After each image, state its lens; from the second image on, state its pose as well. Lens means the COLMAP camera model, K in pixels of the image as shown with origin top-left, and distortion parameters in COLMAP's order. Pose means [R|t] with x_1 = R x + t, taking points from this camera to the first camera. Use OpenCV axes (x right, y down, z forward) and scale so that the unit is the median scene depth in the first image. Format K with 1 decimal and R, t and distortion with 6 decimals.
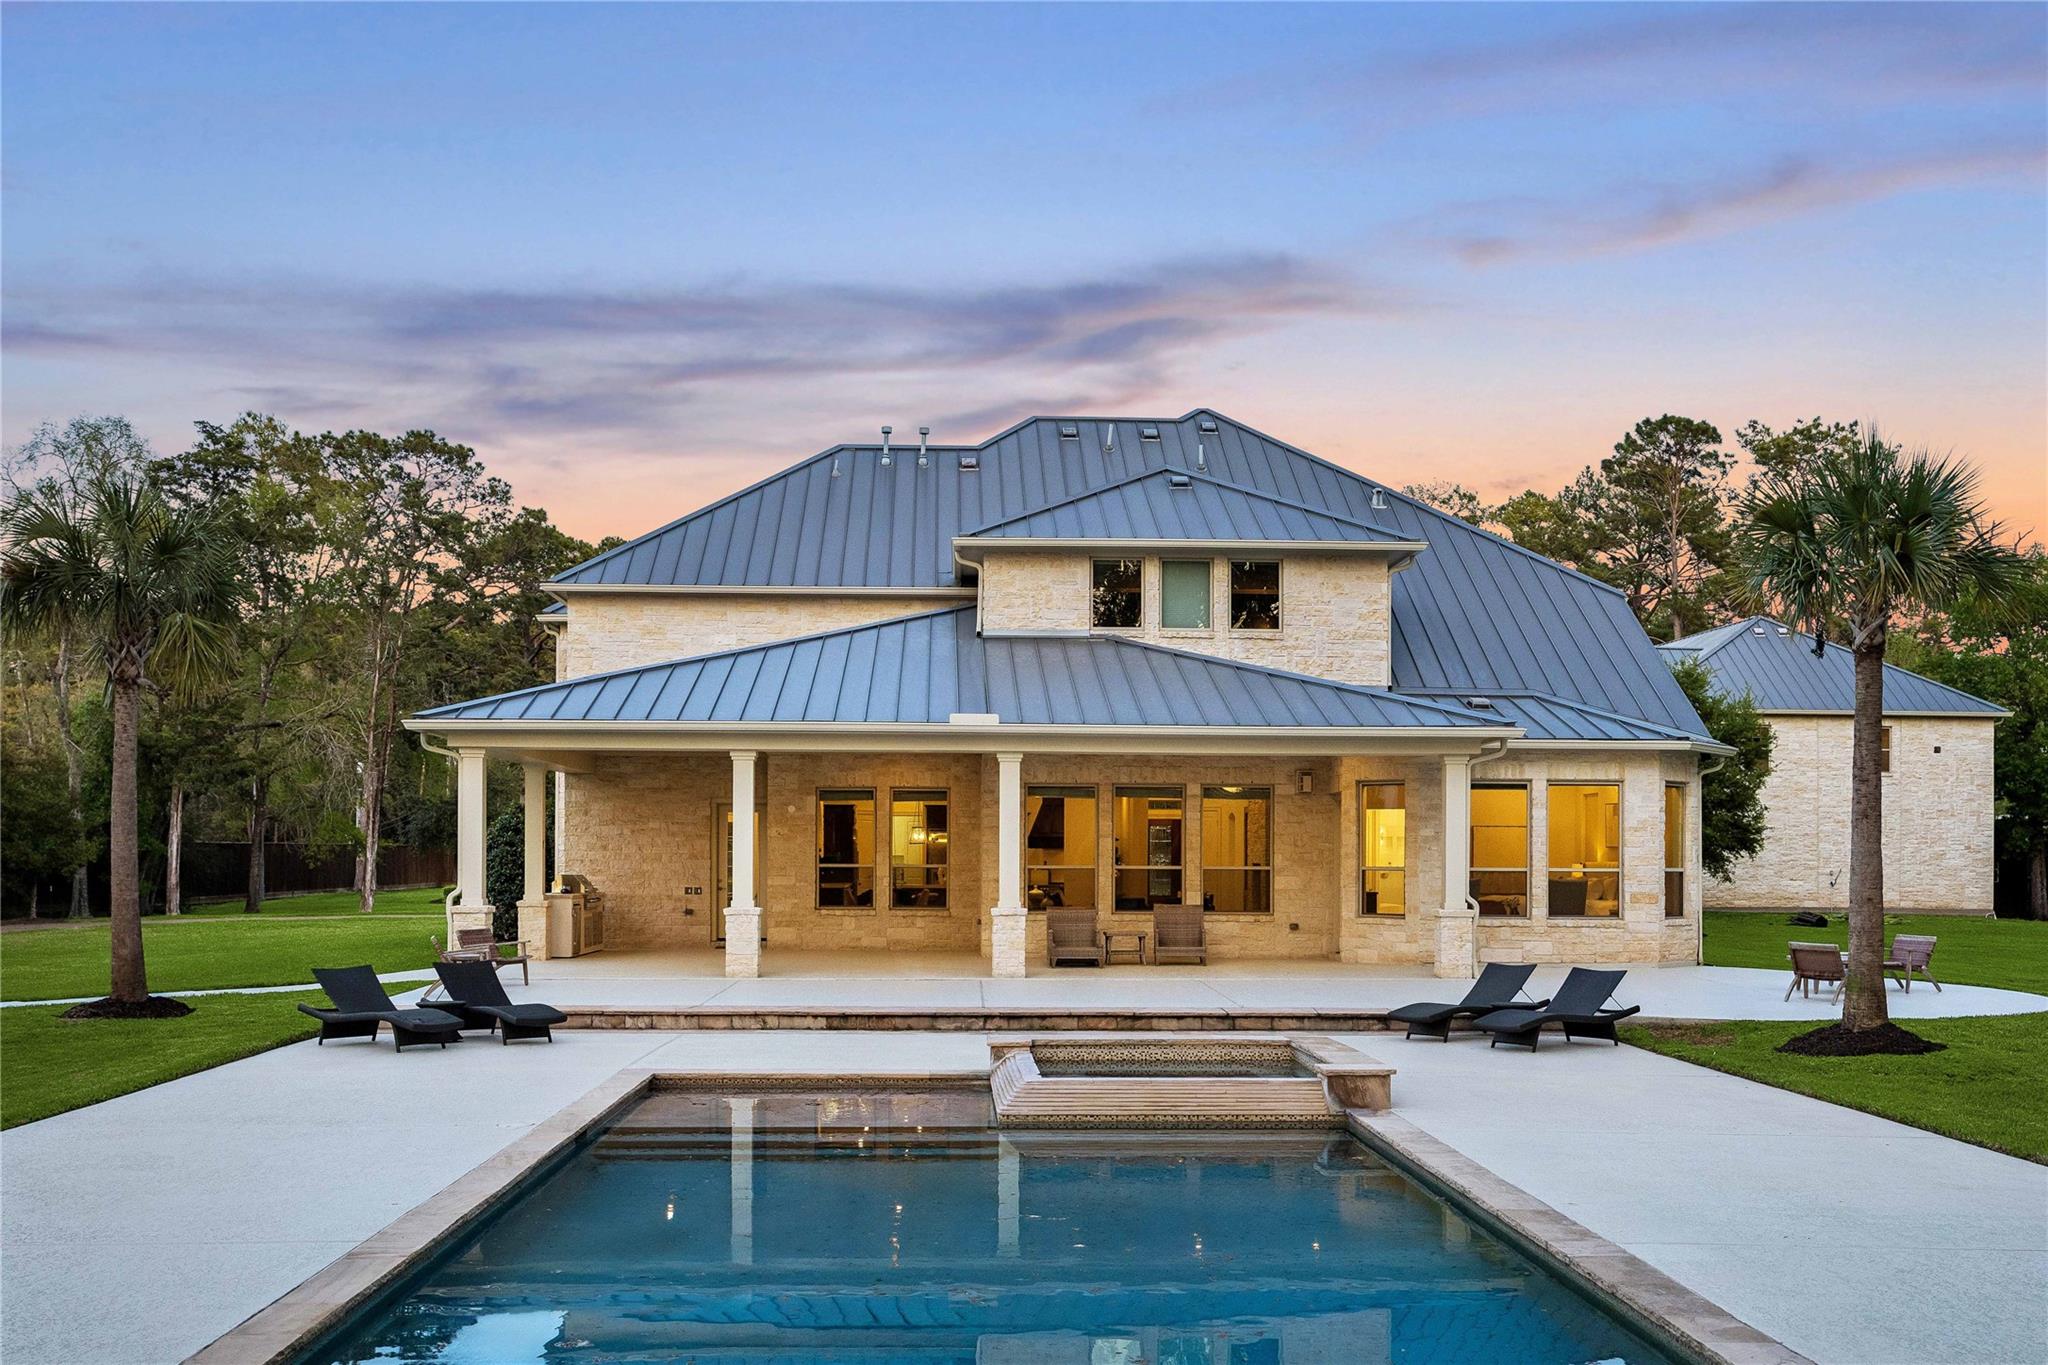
lens RADIAL K [[1478.8, 0, 1023.3], [0, 1478.8, 756.2], [0, 0, 1]] dist [0.000225, 0.001911]
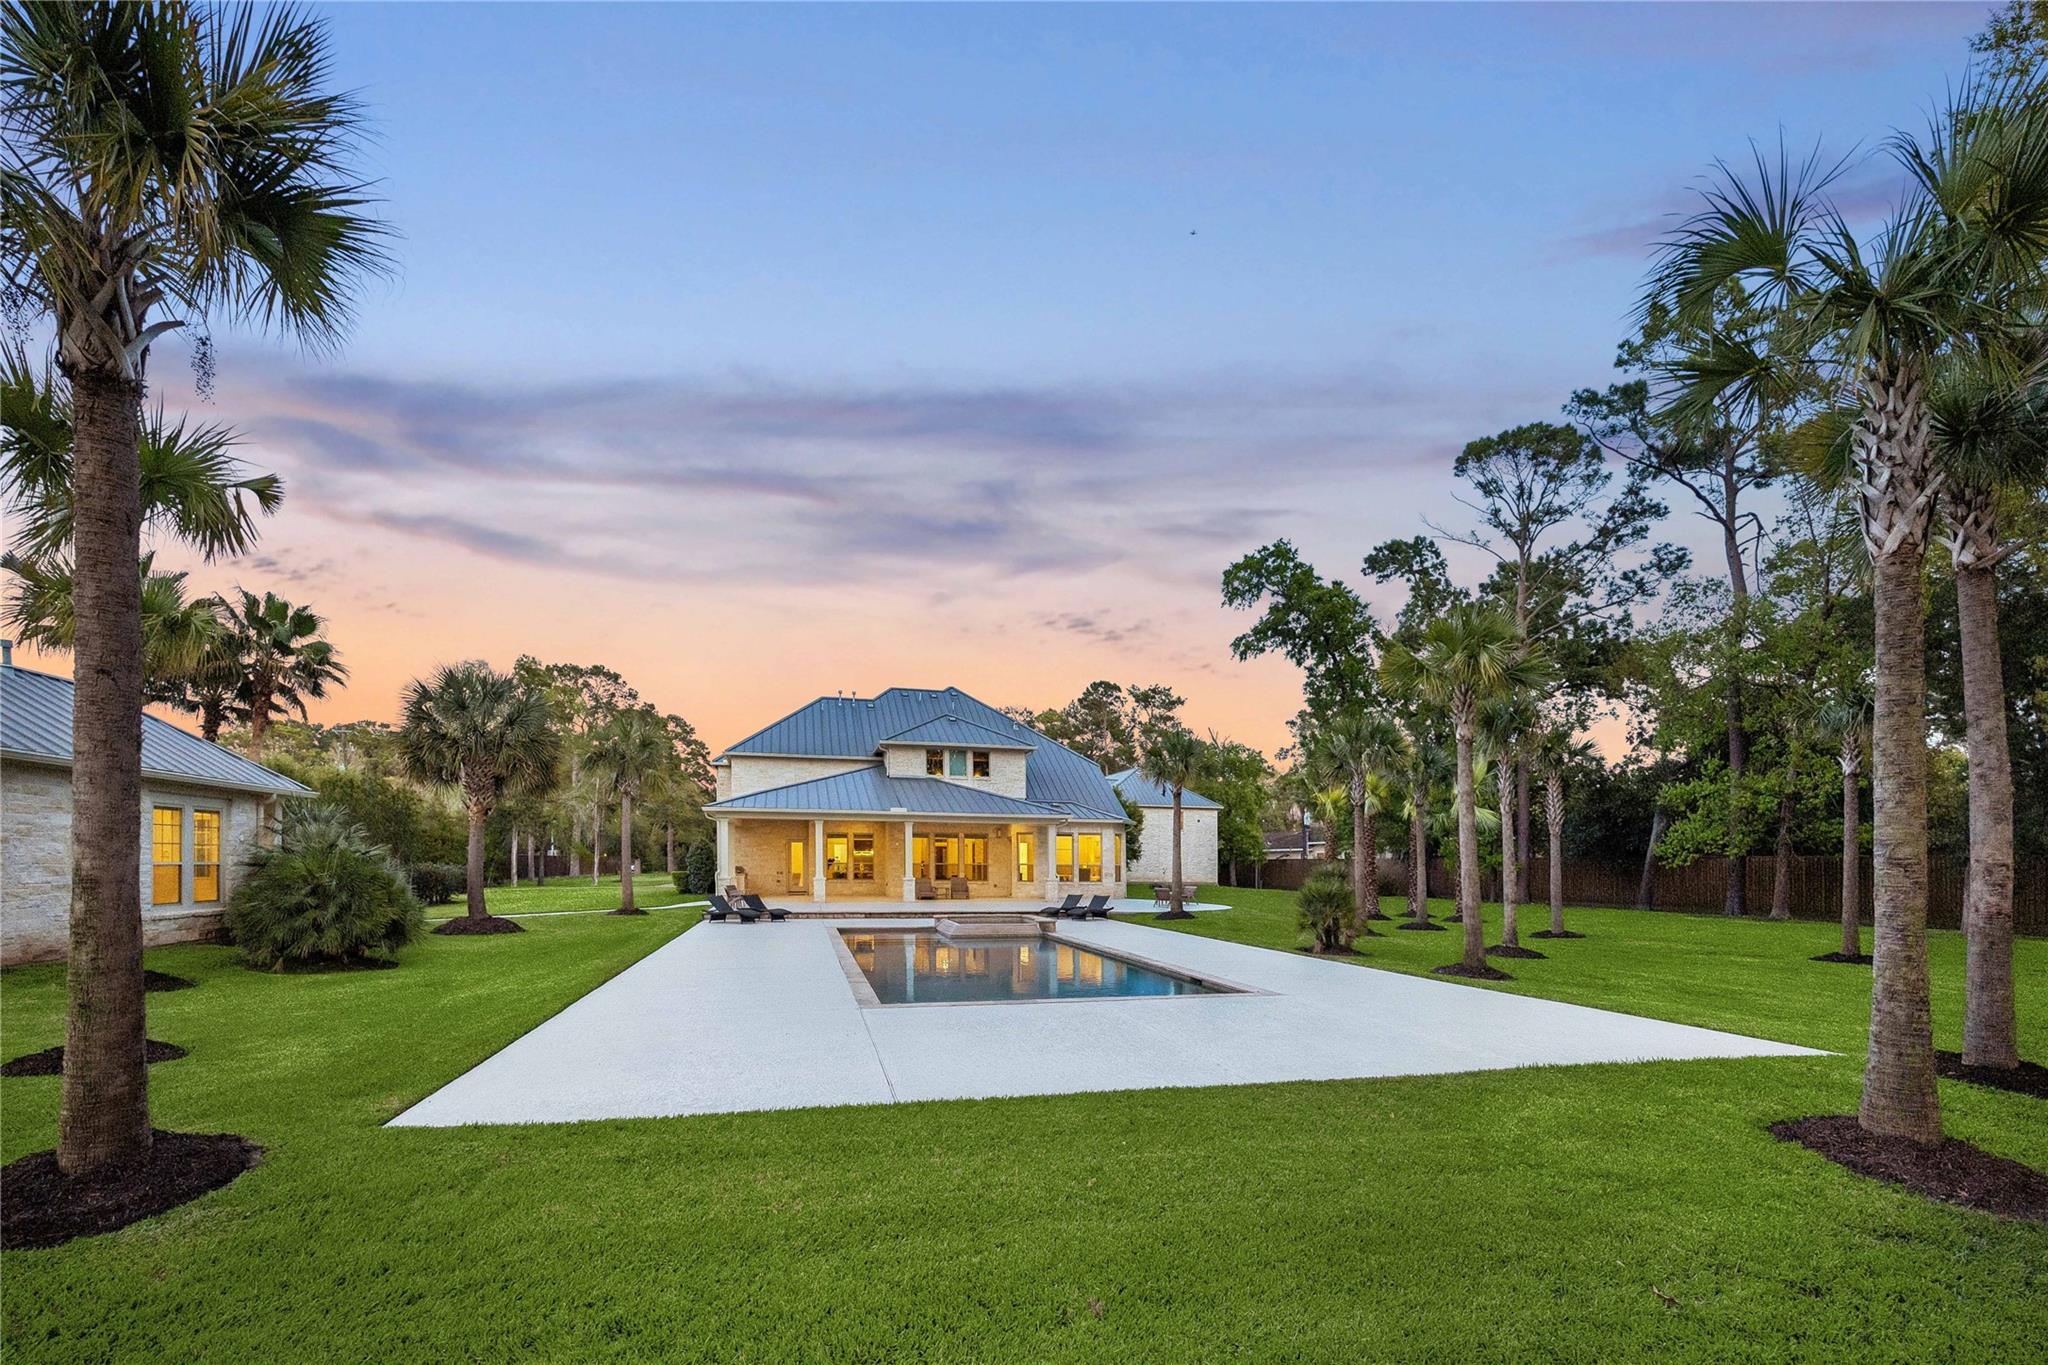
lens RADIAL K [[865.6, 0, 1024.0], [0, 865.6, 682.5], [0, 0, 1]] dist [-0.018500, -0.000011]
pose [[0.938701, 0.068661, 0.337825, -0.321942], [-0.018321, 0.988516, -0.150004, -0.017967], [-0.344245, 0.134620, 0.929179, -0.544400]]
